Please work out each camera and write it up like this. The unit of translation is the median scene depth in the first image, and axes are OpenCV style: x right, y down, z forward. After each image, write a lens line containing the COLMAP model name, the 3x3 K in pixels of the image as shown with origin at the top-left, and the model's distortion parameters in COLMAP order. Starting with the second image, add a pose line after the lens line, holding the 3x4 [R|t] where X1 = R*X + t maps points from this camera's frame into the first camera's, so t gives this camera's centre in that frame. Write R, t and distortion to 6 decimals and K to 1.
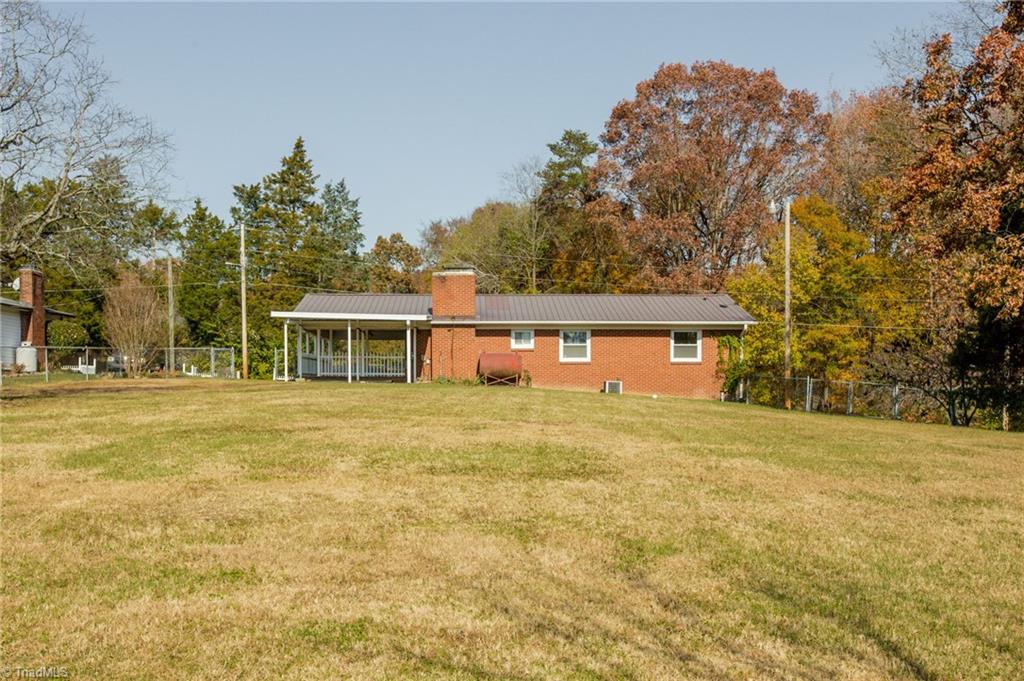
lens RADIAL K [[1040.9, 0, 512.8], [0, 1040.9, 383.7], [0, 0, 1]] dist [0.037189, 0.024586]
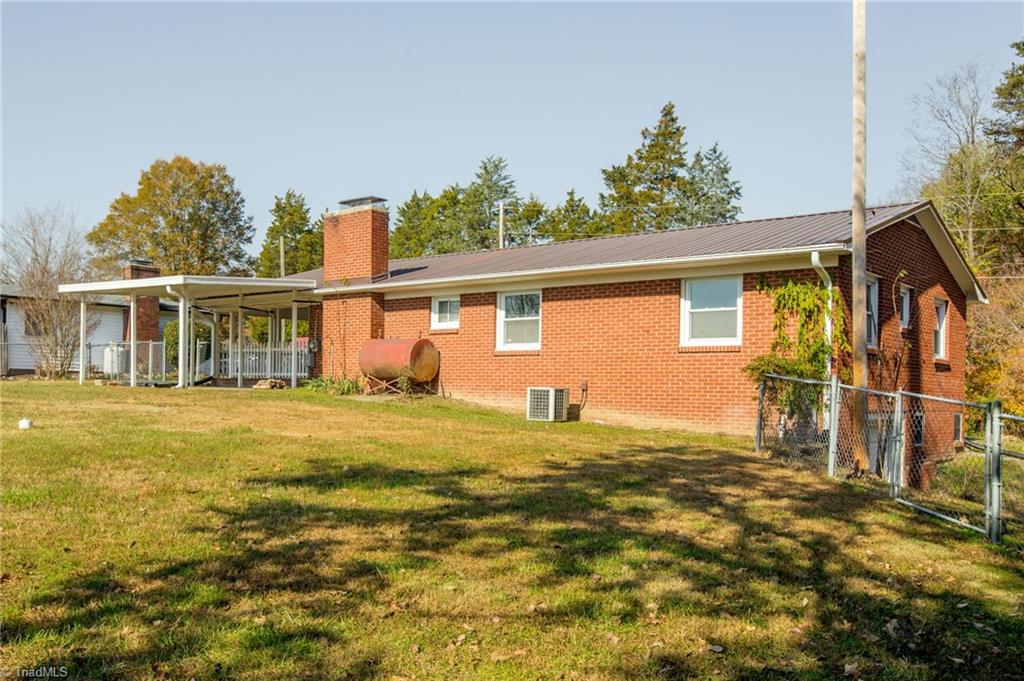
lens RADIAL K [[944.5, 0, 506.9], [0, 944.5, 353.6], [0, 0, 1]] dist [0.033729, 0.016401]
pose [[0.766901, -0.017390, -0.641529, 0.364761], [-0.007358, 0.999329, -0.035885, -0.002255], [0.641723, 0.032241, 0.766259, 0.624895]]
